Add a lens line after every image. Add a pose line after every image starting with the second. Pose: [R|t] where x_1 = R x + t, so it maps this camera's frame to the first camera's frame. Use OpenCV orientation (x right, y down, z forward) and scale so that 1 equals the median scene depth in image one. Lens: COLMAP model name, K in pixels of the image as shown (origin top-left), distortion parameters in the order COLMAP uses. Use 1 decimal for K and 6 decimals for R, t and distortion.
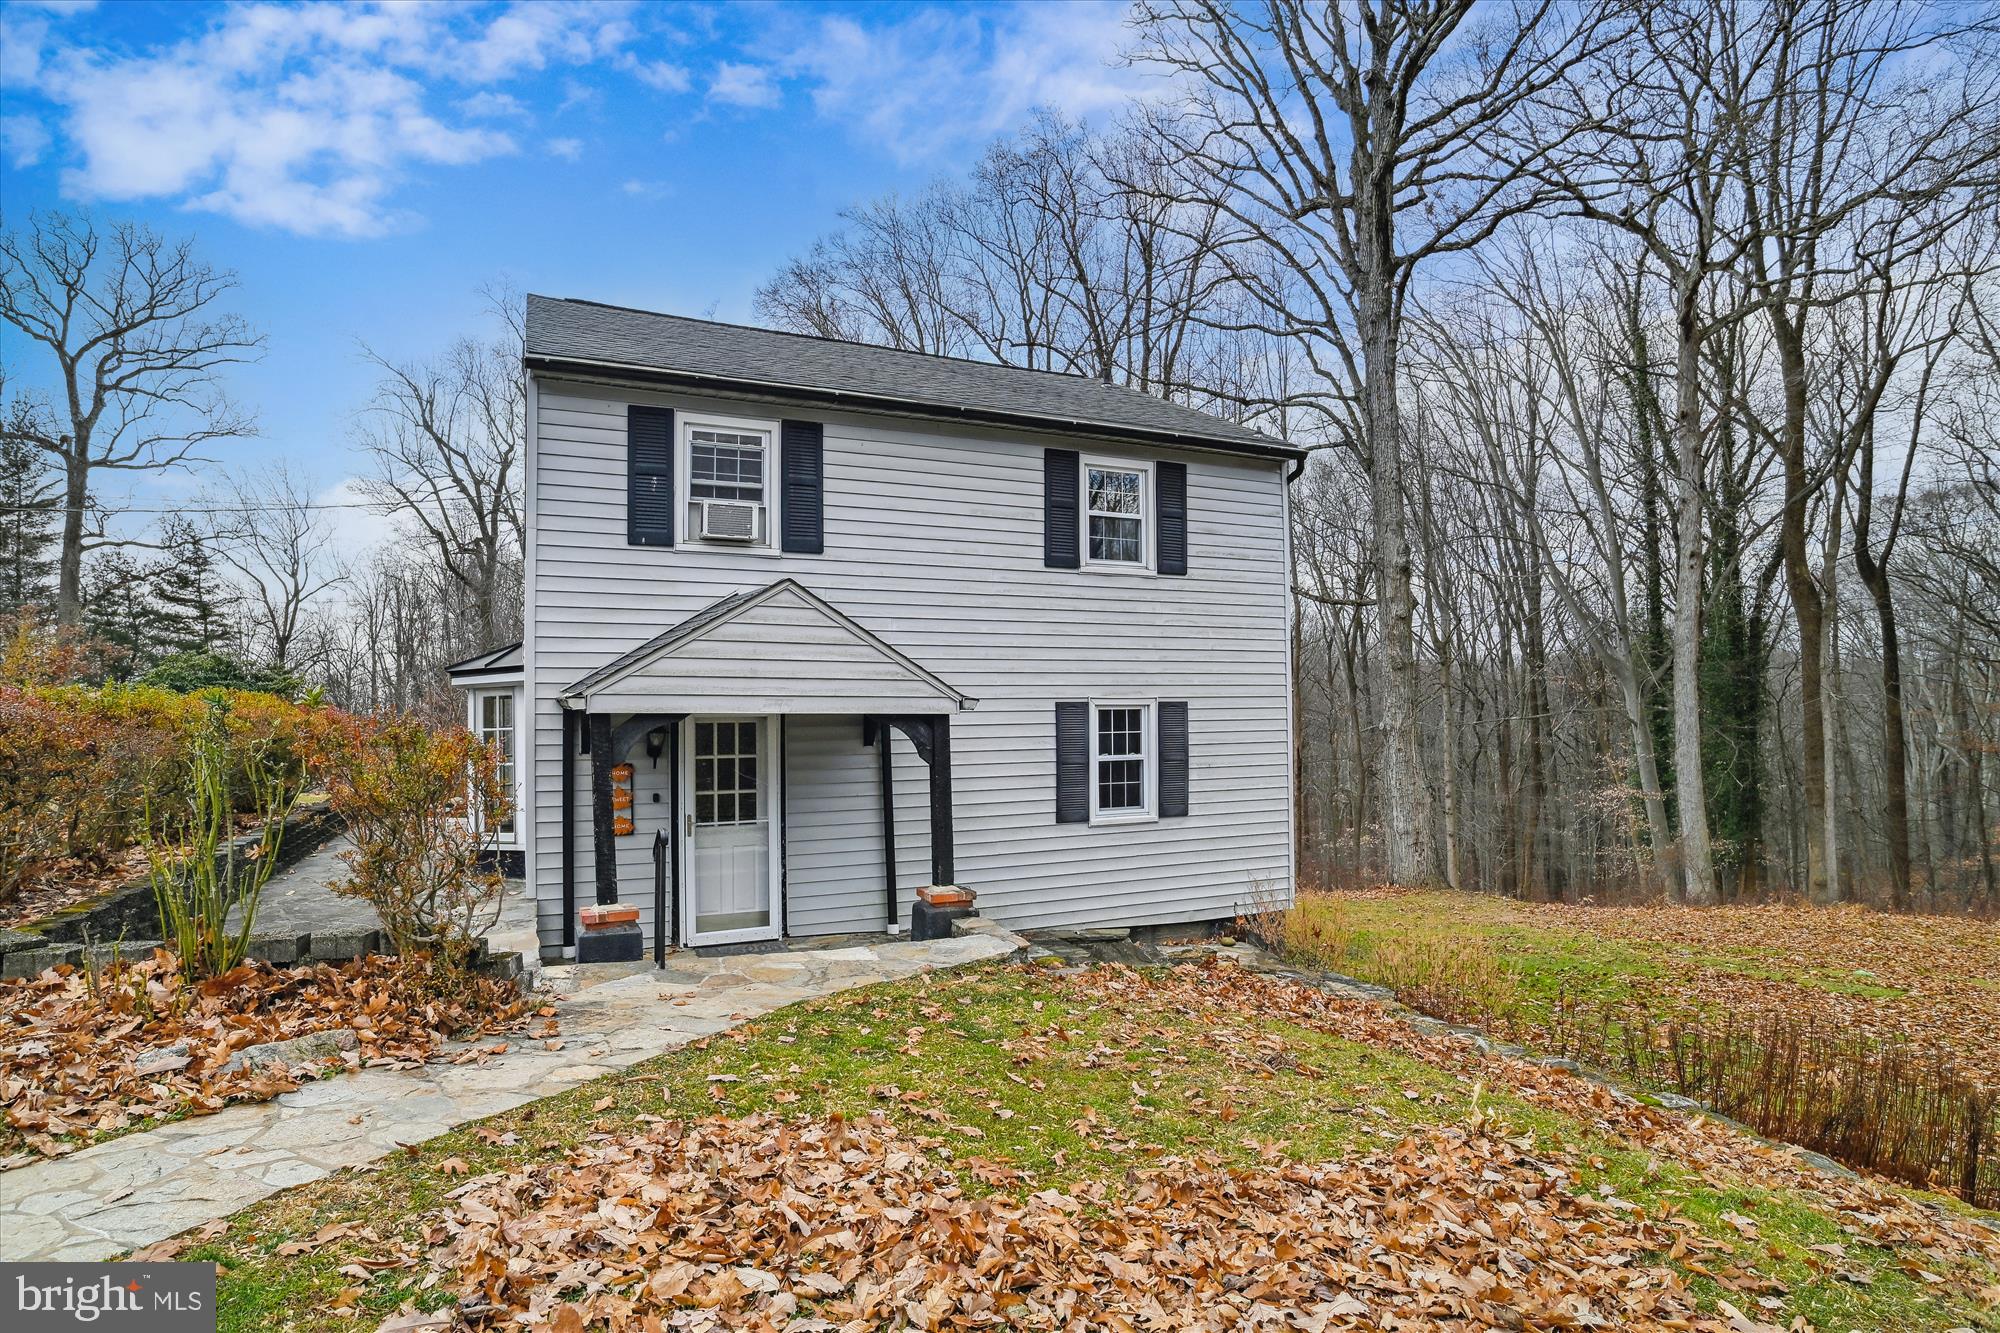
lens RADIAL K [[1047.1, 0, 995.6], [0, 1047.1, 662.8], [0, 0, 1]] dist [-0.048986, 0.004941]
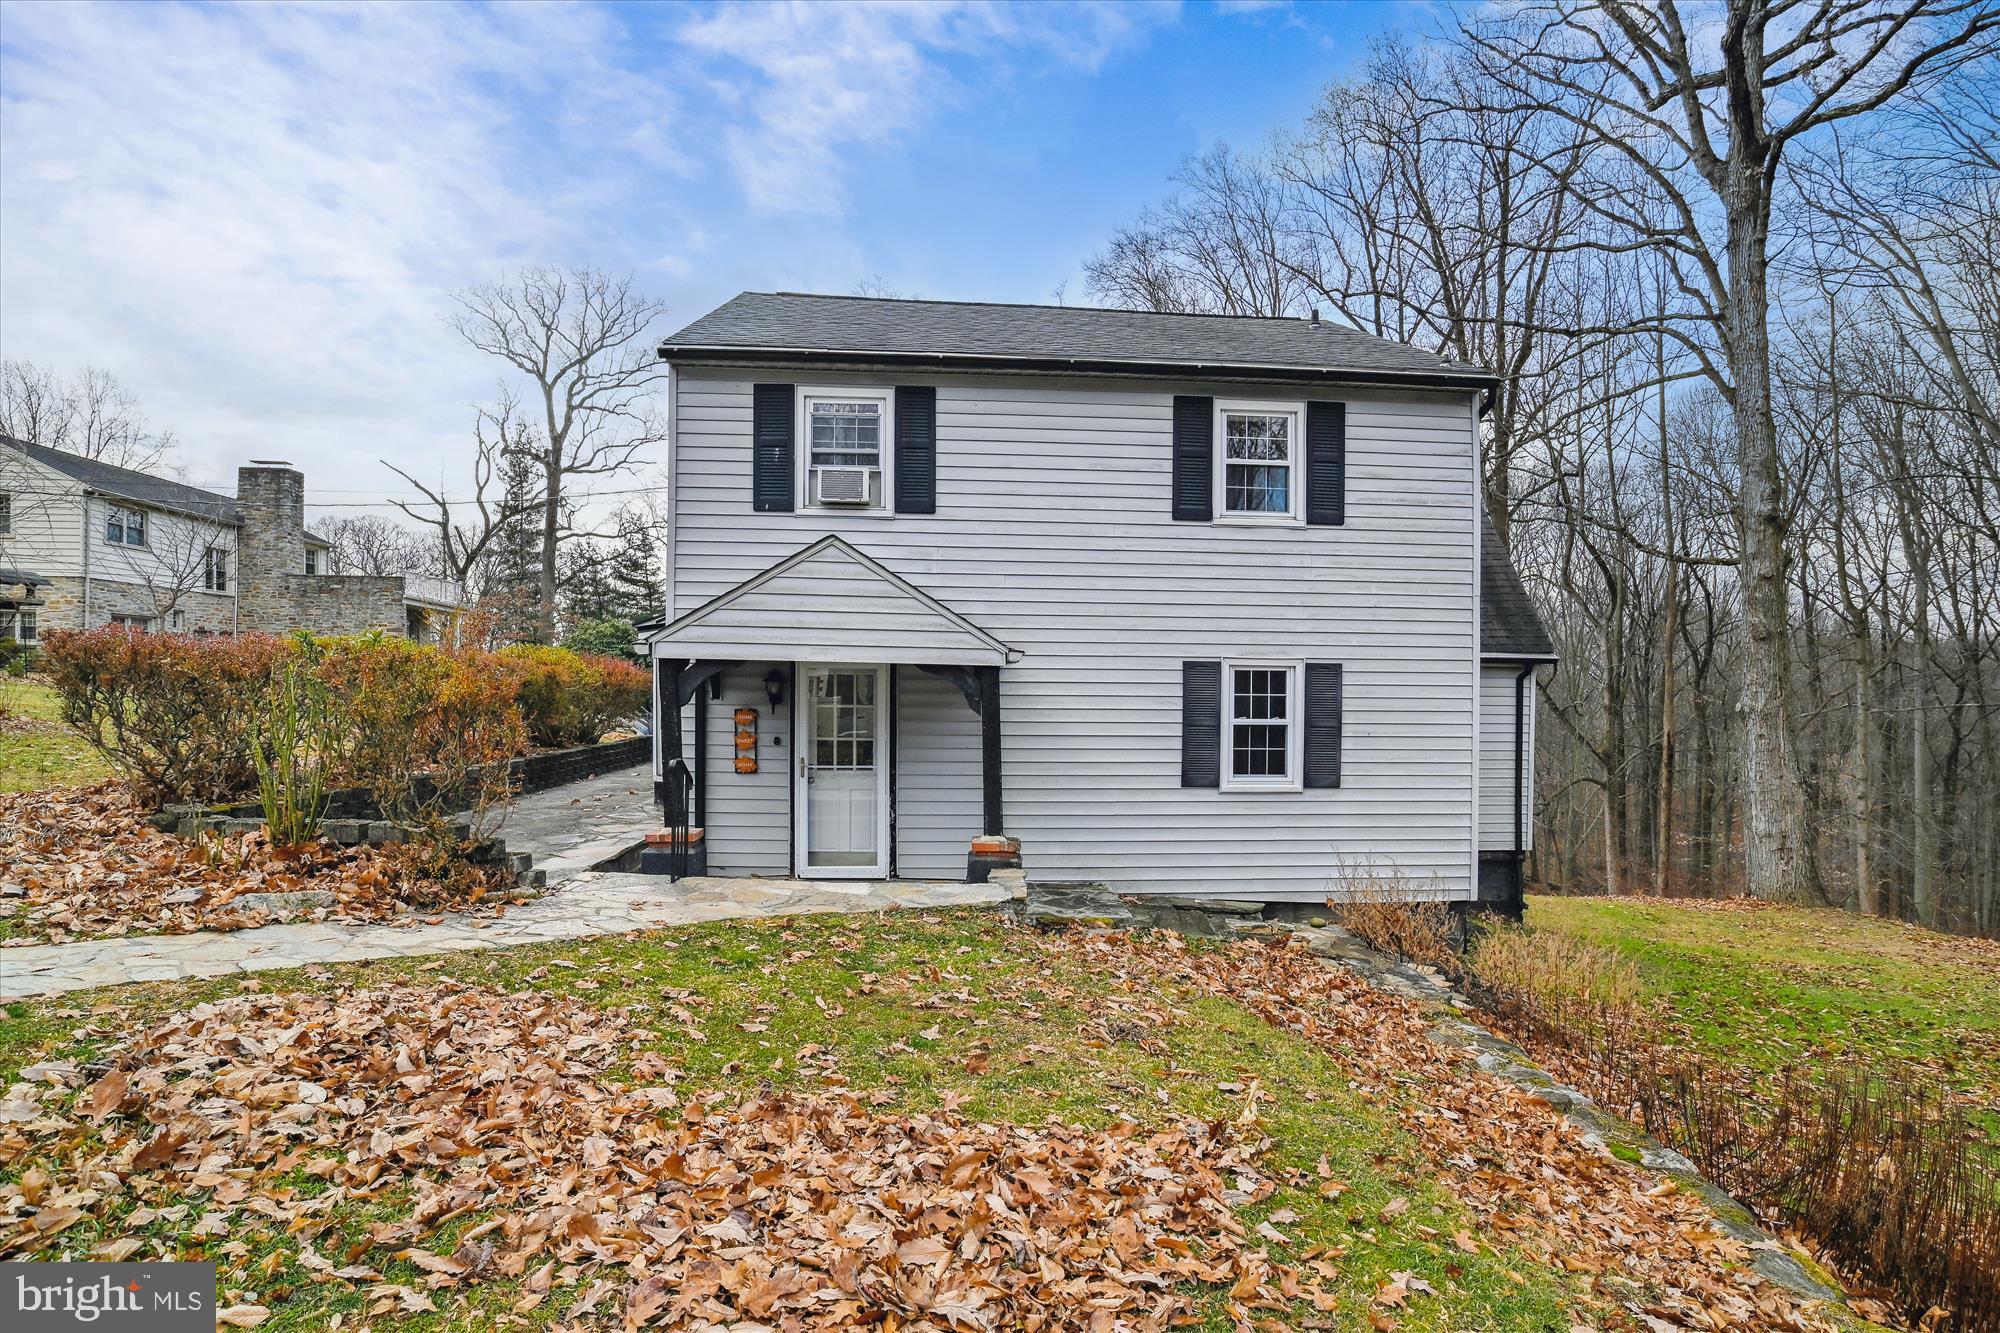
lens RADIAL K [[1047.1, 0, 1044.7], [0, 1047.1, 674.5], [0, 0, 1]] dist [-0.048986, 0.004941]
pose [[0.933849, 0.016099, -0.357304, 0.281576], [-0.004524, 0.999438, 0.033206, 0.018489], [0.357638, -0.029393, 0.933398, 0.060275]]
